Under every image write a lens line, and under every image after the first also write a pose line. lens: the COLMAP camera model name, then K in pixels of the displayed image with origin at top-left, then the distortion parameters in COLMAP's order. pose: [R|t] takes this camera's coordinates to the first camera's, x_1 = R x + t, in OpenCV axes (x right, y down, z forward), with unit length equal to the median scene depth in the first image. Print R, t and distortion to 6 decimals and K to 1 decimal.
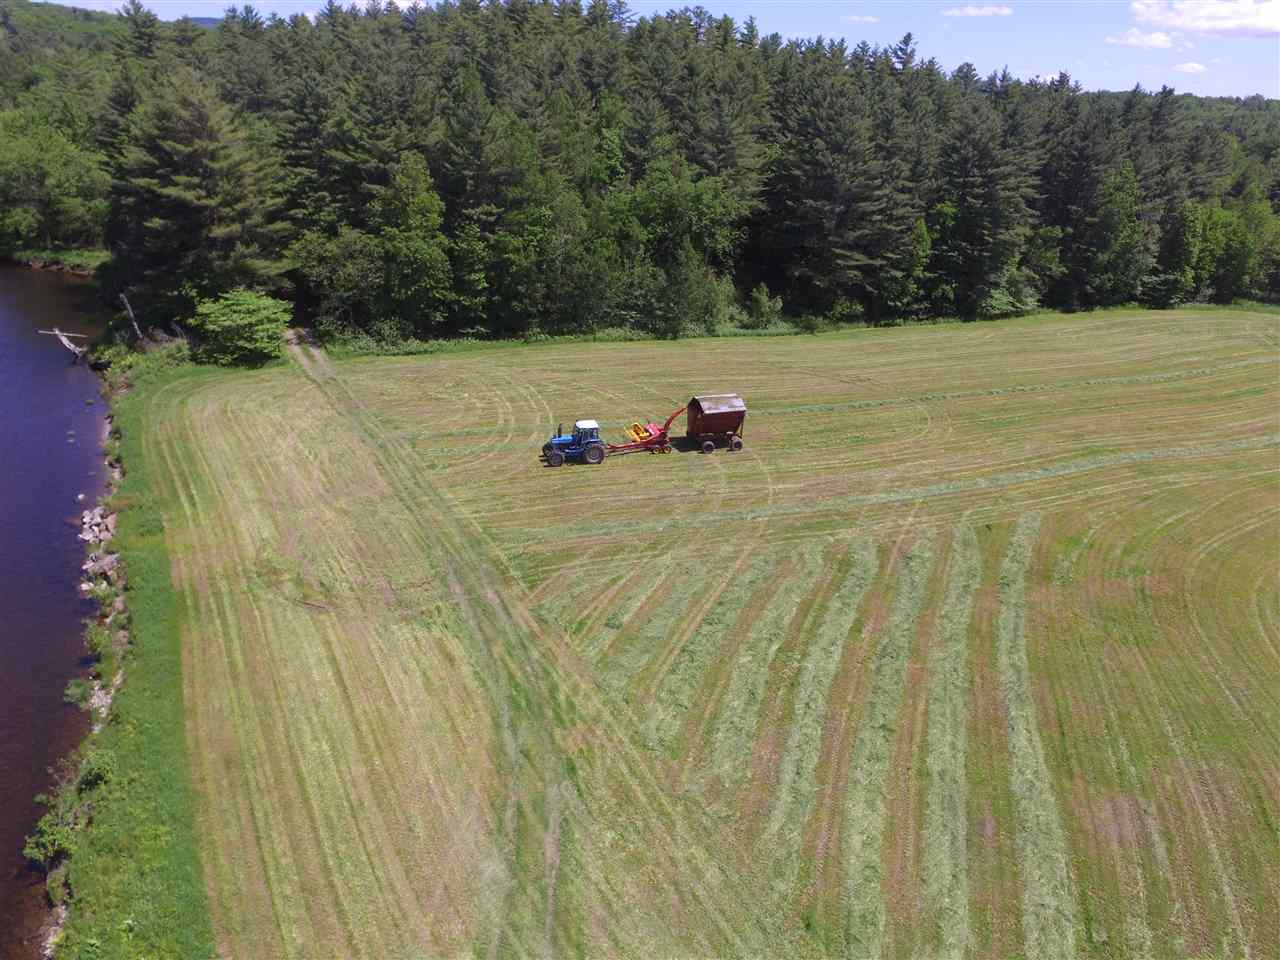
lens RADIAL K [[866.7, 0, 633.0], [0, 866.7, 483.1], [0, 0, 1]] dist [-0.115923, 0.093282]
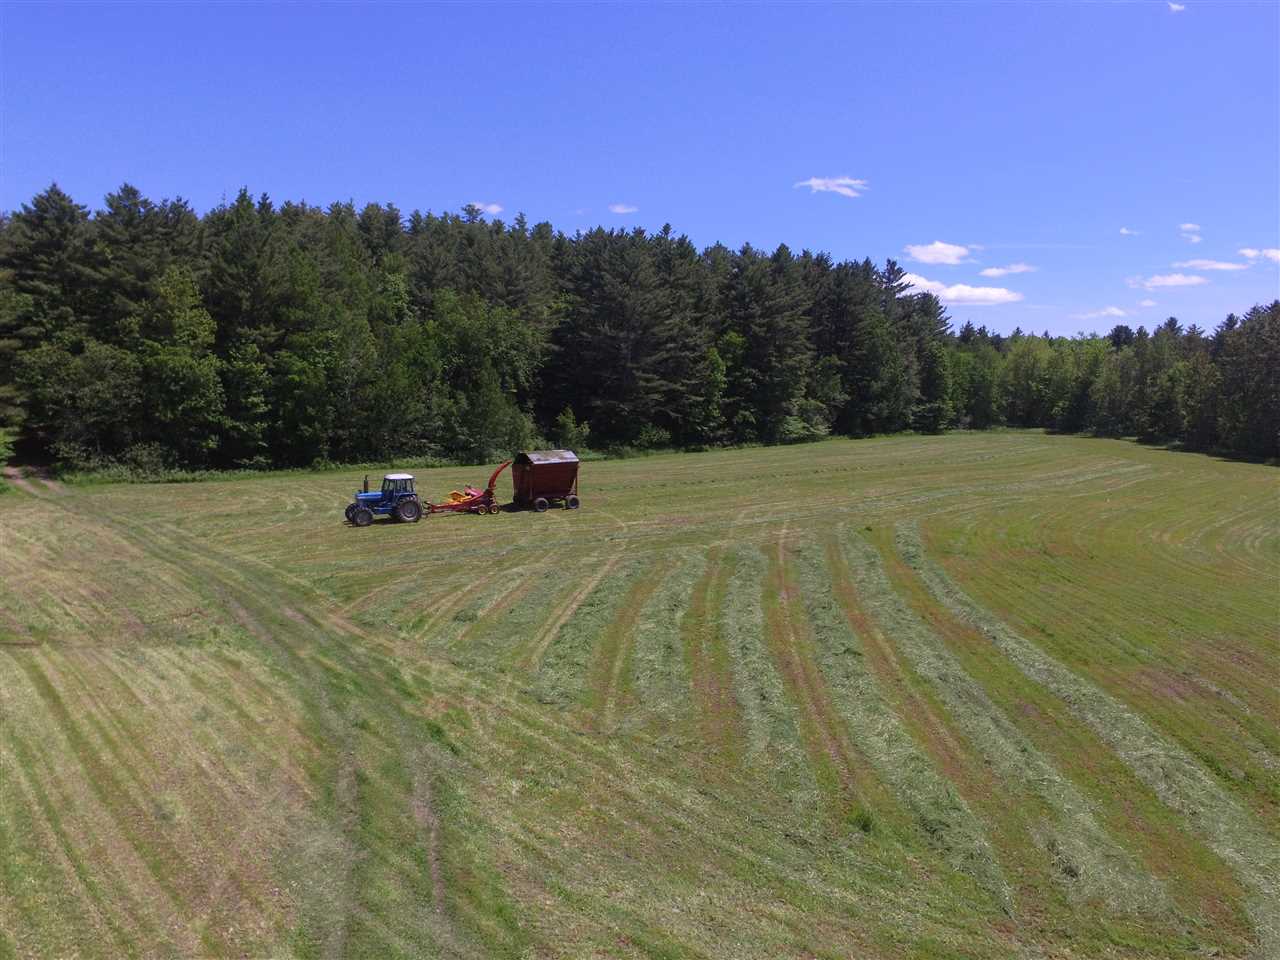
lens RADIAL K [[866.7, 0, 633.0], [0, 866.7, 483.1], [0, 0, 1]] dist [-0.115923, 0.093282]
pose [[0.965772, -0.069269, 0.249971, -0.030140], [0.137382, 0.954018, -0.266411, 0.136321], [-0.220023, 0.291634, 0.930881, 0.122992]]
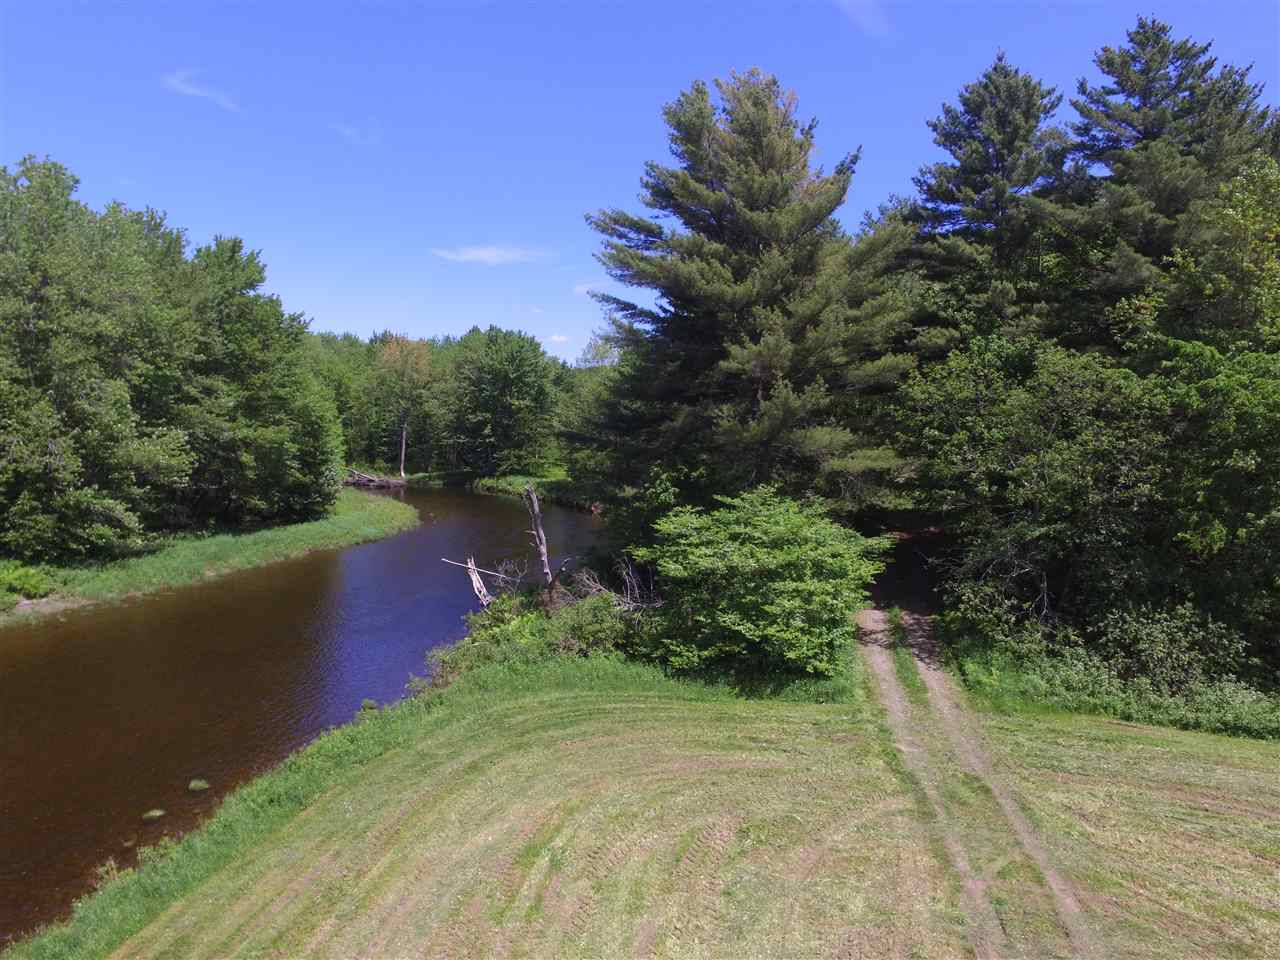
lens RADIAL K [[862.1, 0, 659.8], [0, 862.1, 477.7], [0, 0, 1]] dist [-0.115357, 0.092120]
pose [[0.780375, 0.008454, -0.625255, -0.238247], [-0.242634, 0.925660, -0.290314, -0.099654], [0.576319, 0.378262, 0.724413, 0.641327]]
